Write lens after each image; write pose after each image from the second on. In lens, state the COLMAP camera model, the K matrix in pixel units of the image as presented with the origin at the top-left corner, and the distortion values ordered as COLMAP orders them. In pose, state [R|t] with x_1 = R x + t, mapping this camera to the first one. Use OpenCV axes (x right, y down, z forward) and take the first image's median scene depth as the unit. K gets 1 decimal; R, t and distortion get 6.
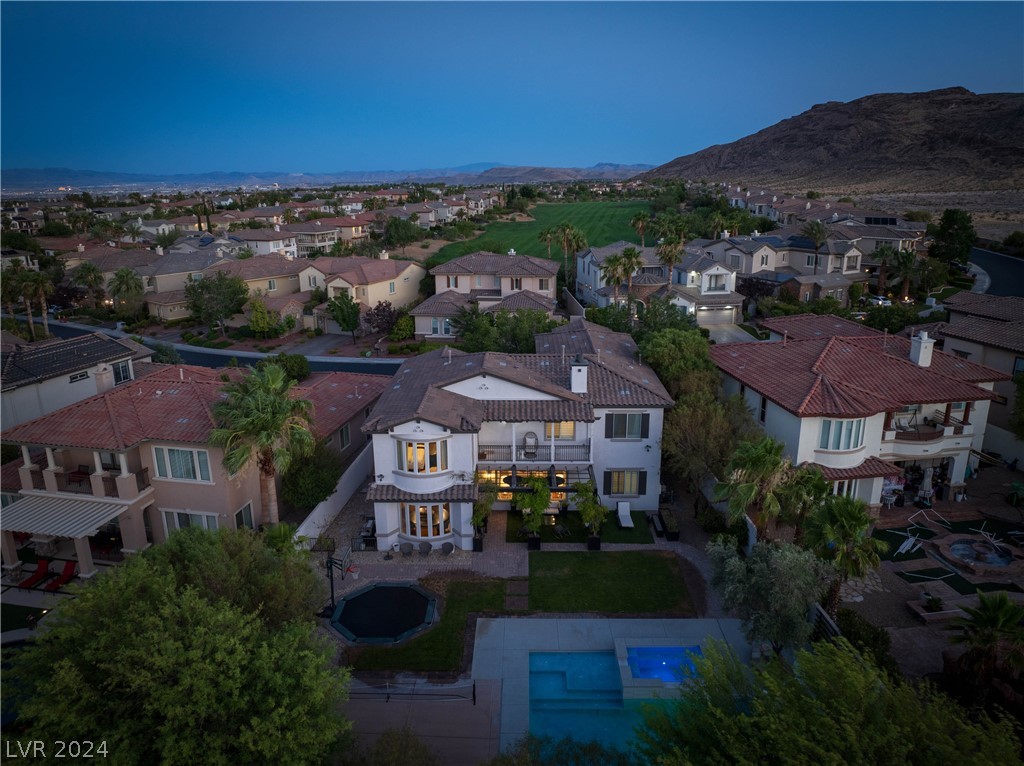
lens RADIAL K [[718.2, 0, 512.0], [0, 718.2, 383.0], [0, 0, 1]] dist [-0.002845, -0.068071]
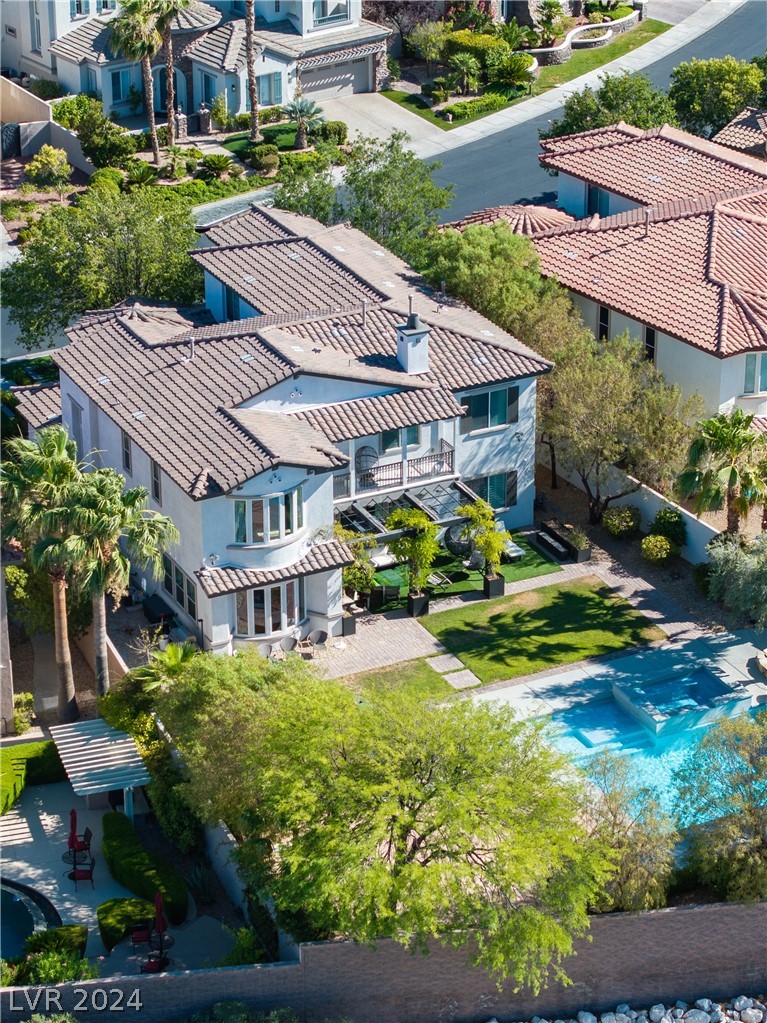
lens RADIAL K [[2776.2, 0, 383.5], [0, 2776.2, 511.5], [0, 0, 1]] dist [-0.087834, -0.078933]
pose [[0.885781, -0.201634, 0.418013, -1.105866], [0.127592, 0.971784, 0.198381, -0.402135], [-0.446219, -0.122387, 0.886515, -1.351125]]
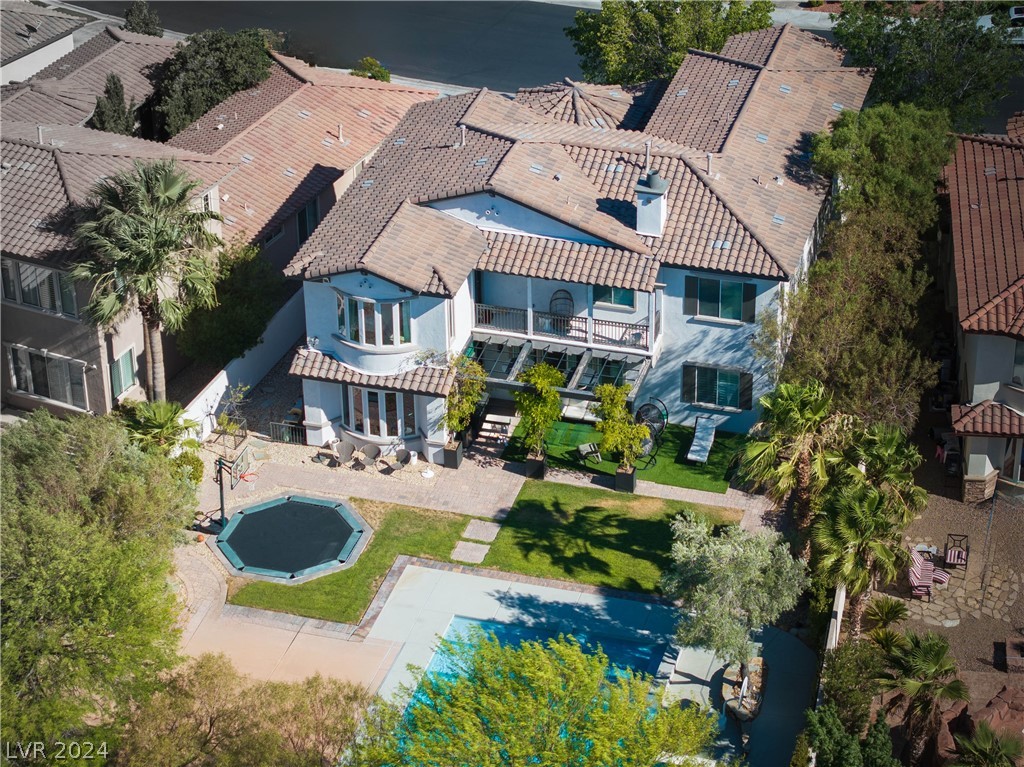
lens RADIAL K [[2574.2, 0, 512.0], [0, 2574.2, 383.5], [0, 0, 1]] dist [-0.141058, 0.119872]
pose [[0.963548, 0.131764, -0.232840, 0.545983], [-0.066678, 0.961118, 0.267969, -0.475407], [0.259095, -0.242675, 0.934868, -1.170975]]
